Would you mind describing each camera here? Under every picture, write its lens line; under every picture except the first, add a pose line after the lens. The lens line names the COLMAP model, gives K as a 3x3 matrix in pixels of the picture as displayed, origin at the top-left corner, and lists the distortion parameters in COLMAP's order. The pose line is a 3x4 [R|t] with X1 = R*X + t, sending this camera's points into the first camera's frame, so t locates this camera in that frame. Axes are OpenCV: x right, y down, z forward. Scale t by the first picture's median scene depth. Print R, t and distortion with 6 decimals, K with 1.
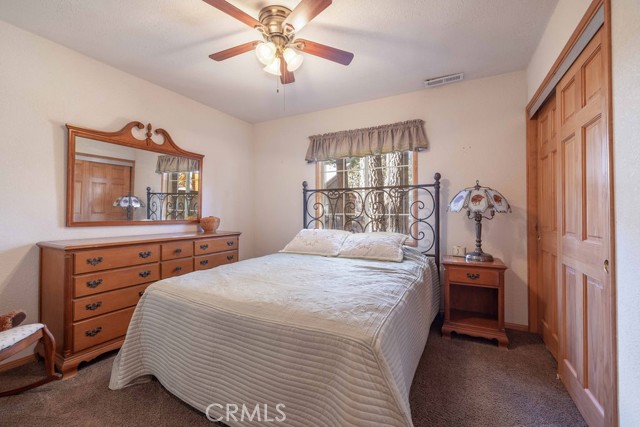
lens RADIAL K [[275.8, 0, 319.8], [0, 275.8, 213.9], [0, 0, 1]] dist [0.003347, -0.001200]
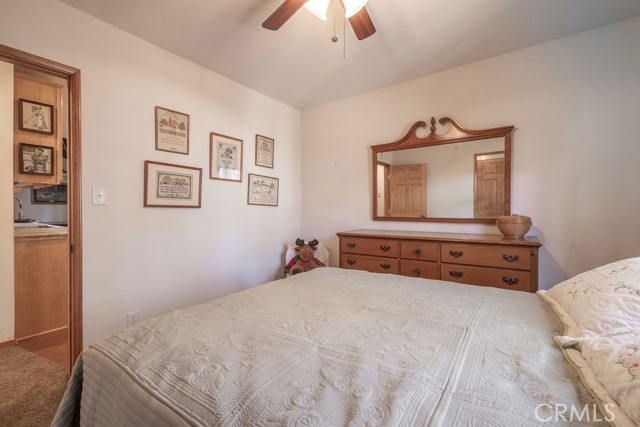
lens RADIAL K [[275.8, 0, 322.5], [0, 275.8, 211.0], [0, 0, 1]] dist [0.003347, -0.001200]
pose [[-0.108057, 0.004328, -0.994135, 0.399712], [0.000311, 0.999991, 0.004319, -0.003746], [0.994145, 0.000157, -0.108057, 0.742718]]
